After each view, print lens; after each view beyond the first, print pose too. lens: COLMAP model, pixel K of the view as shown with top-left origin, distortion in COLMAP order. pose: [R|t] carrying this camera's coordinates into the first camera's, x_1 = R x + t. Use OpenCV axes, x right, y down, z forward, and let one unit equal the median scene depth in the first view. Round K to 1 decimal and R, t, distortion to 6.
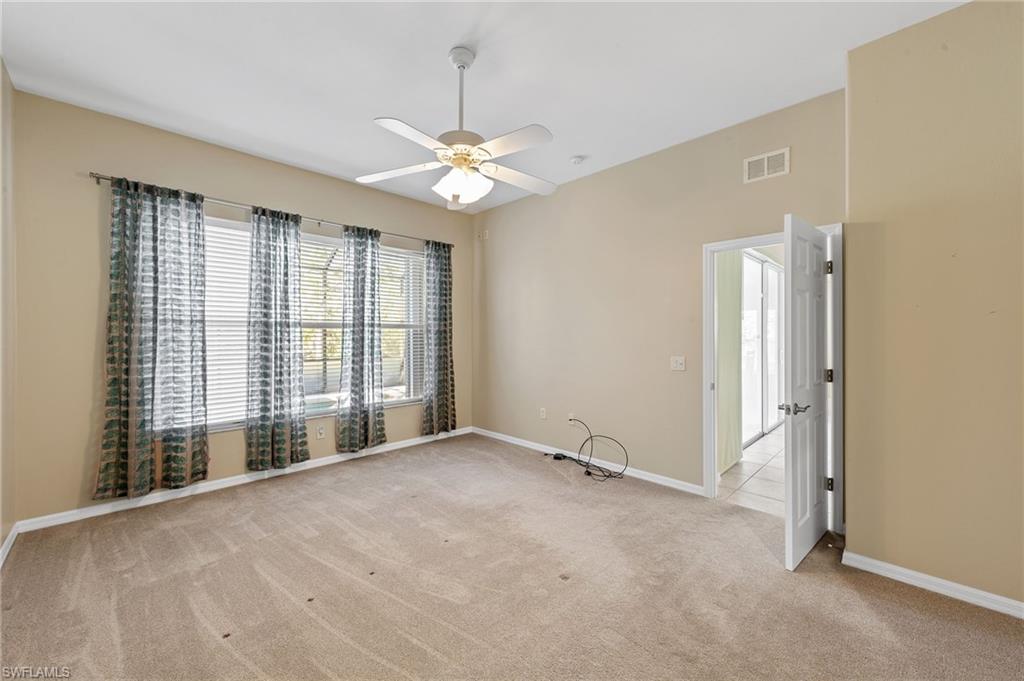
lens RADIAL K [[382.6, 0, 512.5], [0, 382.6, 348.0], [0, 0, 1]] dist [0.008853, -0.000141]
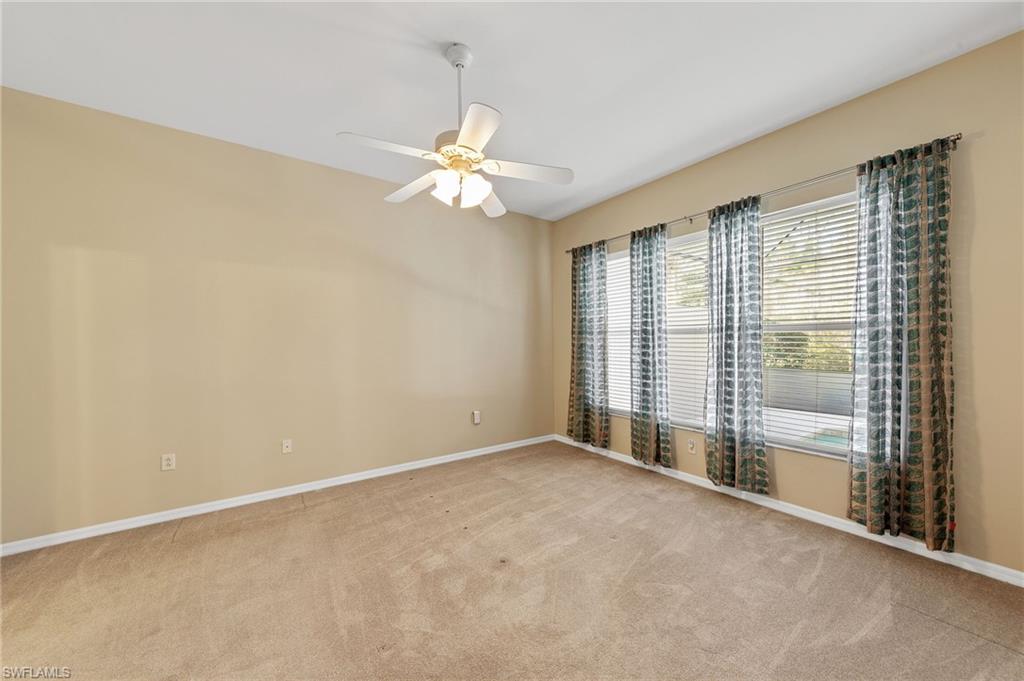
lens RADIAL K [[382.6, 0, 512.5], [0, 382.6, 348.0], [0, 0, 1]] dist [0.008853, -0.000141]
pose [[-0.171407, 0.024394, -0.984898, 0.599563], [-0.017941, 0.999450, 0.027877, -0.044958], [0.985037, 0.022448, -0.170875, 0.913249]]
